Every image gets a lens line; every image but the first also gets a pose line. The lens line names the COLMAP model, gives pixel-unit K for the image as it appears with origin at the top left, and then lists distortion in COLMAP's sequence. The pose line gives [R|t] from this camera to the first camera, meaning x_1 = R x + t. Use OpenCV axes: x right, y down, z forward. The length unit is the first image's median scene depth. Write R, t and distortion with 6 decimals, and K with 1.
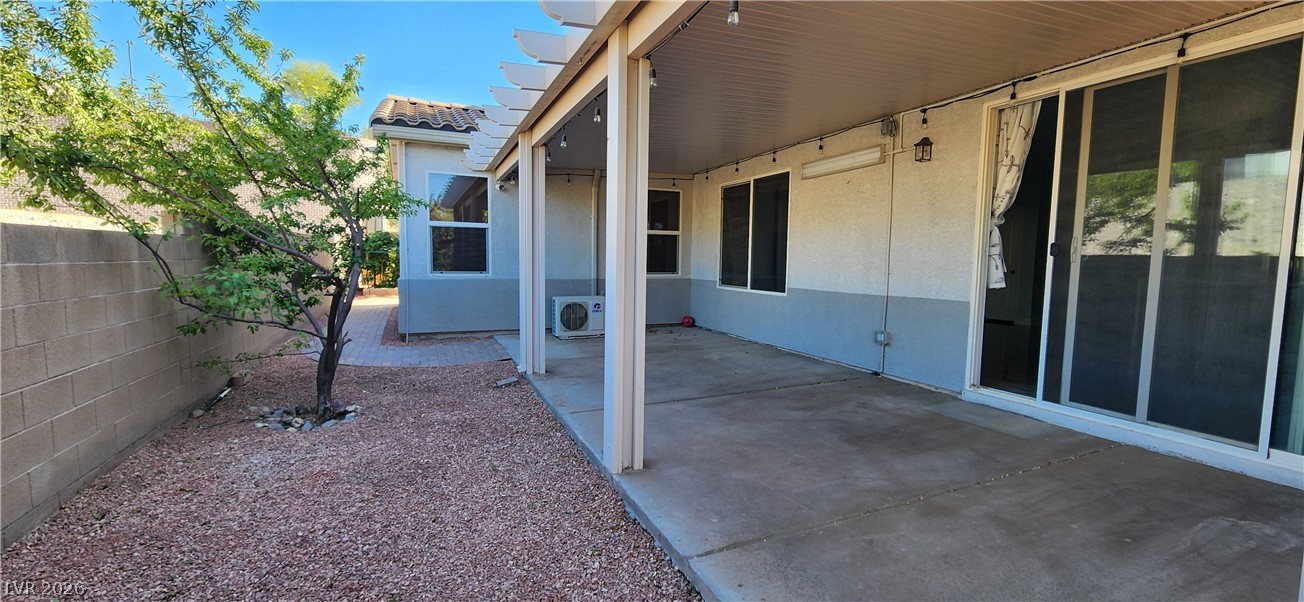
lens RADIAL K [[535.8, 0, 659.0], [0, 535.8, 301.2], [0, 0, 1]] dist [0.001144, -0.000727]
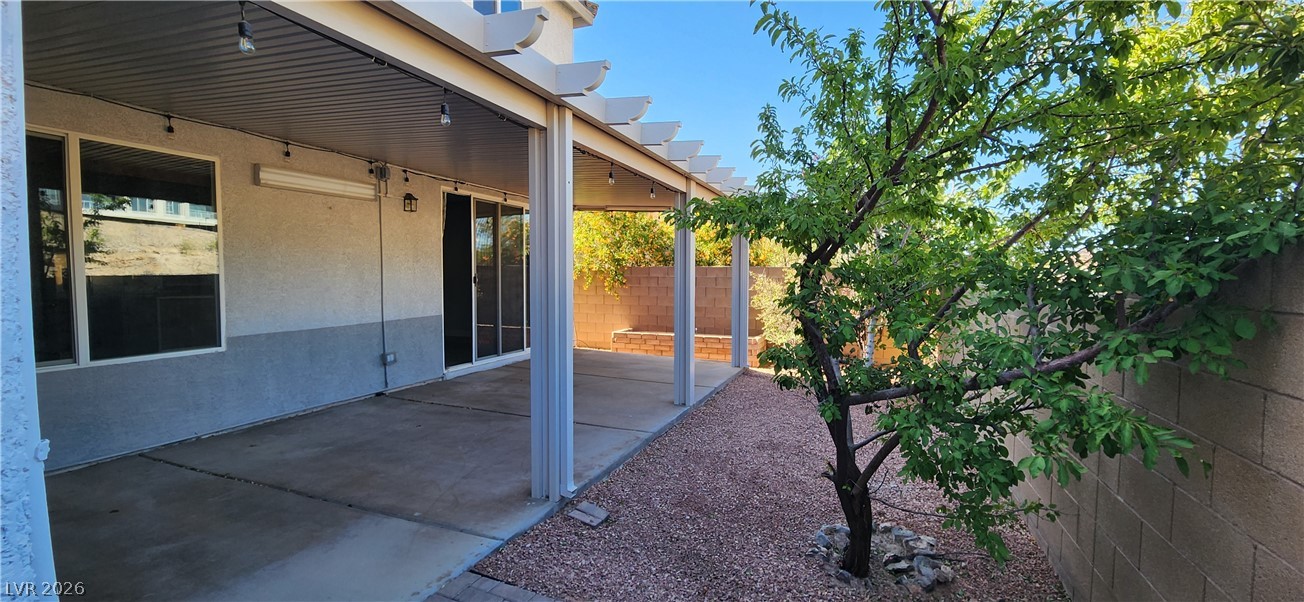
lens RADIAL K [[535.8, 0, 659.0], [0, 535.8, 301.2], [0, 0, 1]] dist [0.001144, -0.000727]
pose [[-0.705057, -0.057231, 0.706838, -0.802238], [0.038444, 0.992188, 0.118682, -0.169120], [-0.708108, 0.110852, -0.697348, 1.421801]]
